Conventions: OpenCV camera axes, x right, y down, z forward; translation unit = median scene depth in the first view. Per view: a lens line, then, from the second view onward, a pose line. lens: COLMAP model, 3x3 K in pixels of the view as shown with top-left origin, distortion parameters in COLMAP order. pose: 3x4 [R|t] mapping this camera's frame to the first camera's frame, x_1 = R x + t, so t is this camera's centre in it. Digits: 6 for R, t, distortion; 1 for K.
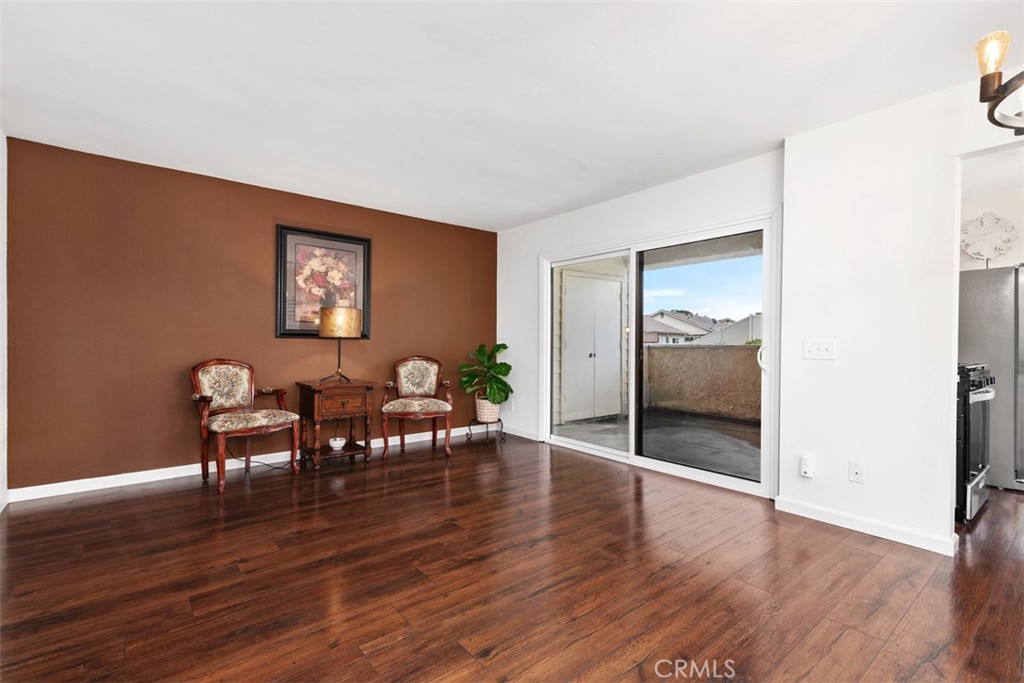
lens RADIAL K [[463.0, 0, 534.1], [0, 463.0, 346.9], [0, 0, 1]] dist [0.015446, -0.003379]
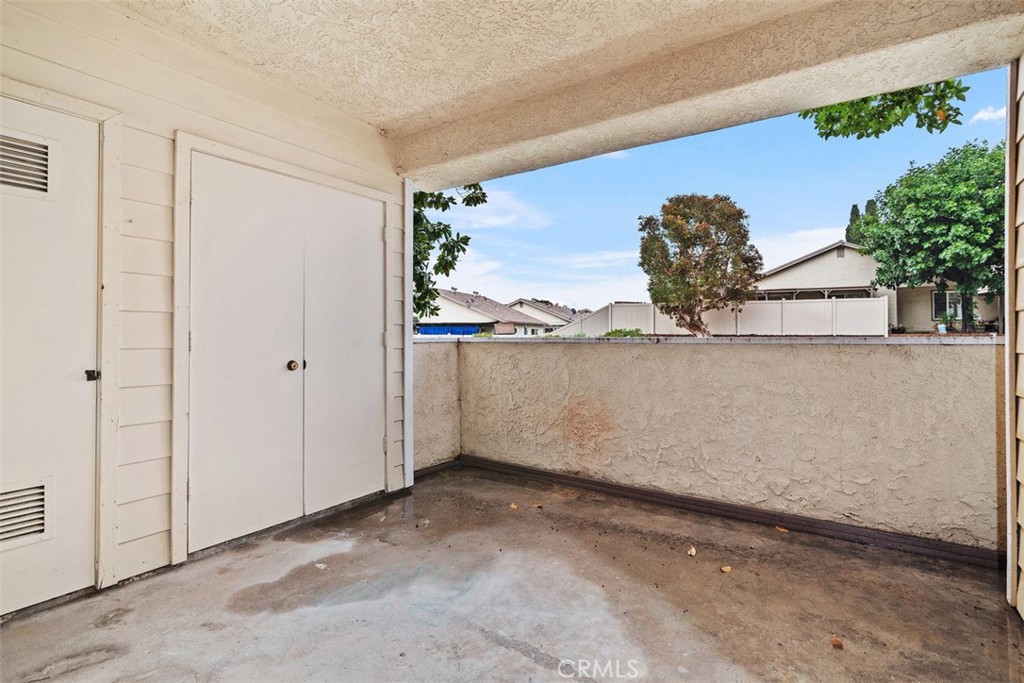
lens RADIAL K [[463.0, 0, 522.4], [0, 463.0, 341.9], [0, 0, 1]] dist [0.015446, -0.003379]
pose [[0.966511, -0.009373, 0.256453, 0.046489], [0.007556, 0.999939, 0.008070, -0.000935], [-0.256513, -0.005862, 0.966523, 0.120003]]
